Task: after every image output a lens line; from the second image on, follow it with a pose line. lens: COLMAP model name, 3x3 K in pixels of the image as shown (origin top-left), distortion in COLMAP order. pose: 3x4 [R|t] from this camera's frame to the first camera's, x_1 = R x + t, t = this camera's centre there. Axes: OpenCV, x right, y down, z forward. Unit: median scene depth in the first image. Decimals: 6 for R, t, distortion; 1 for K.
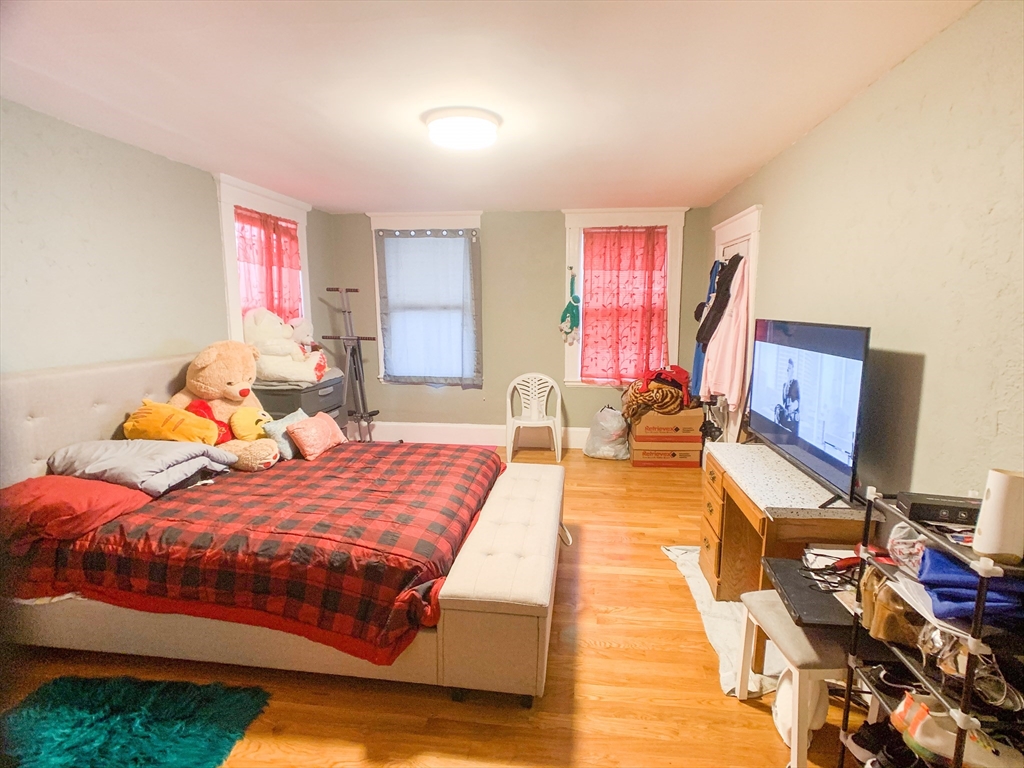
lens RADIAL K [[508.3, 0, 518.3], [0, 508.3, 385.1], [0, 0, 1]] dist [-0.023446, 0.010658]
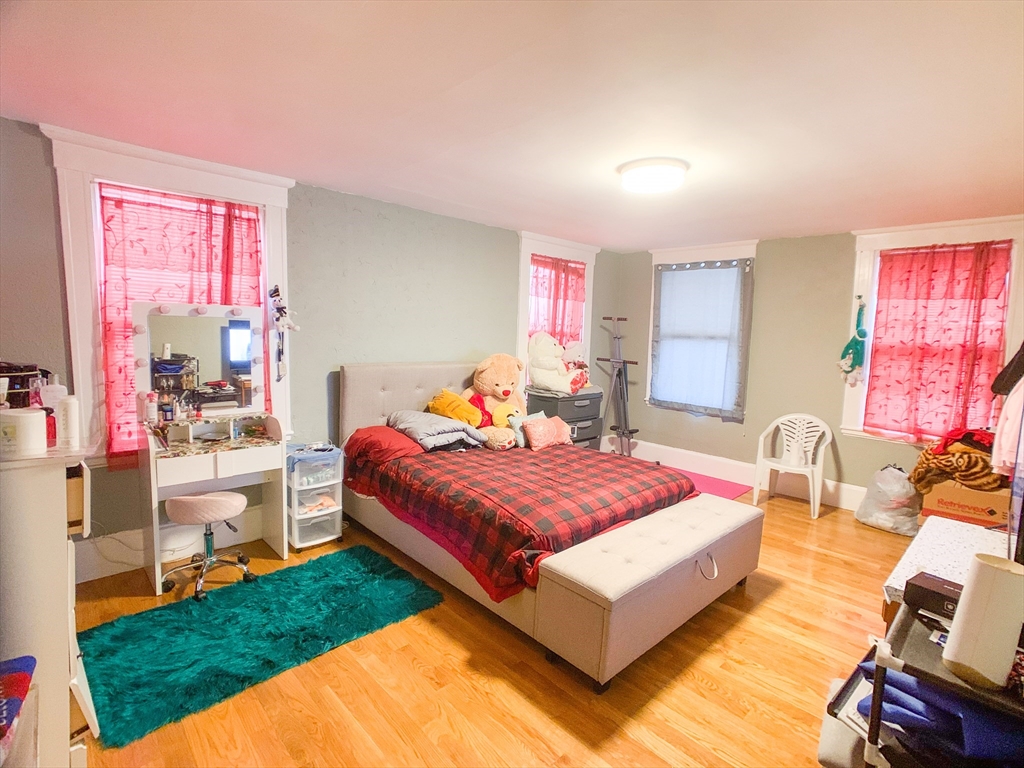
lens RADIAL K [[508.3, 0, 509.6], [0, 508.3, 375.7], [0, 0, 1]] dist [-0.023446, 0.010658]
pose [[0.759977, 0.084279, -0.644463, 0.264205], [-0.133795, 0.990607, -0.028231, 0.005198], [0.636030, 0.107681, 0.764114, -0.017214]]
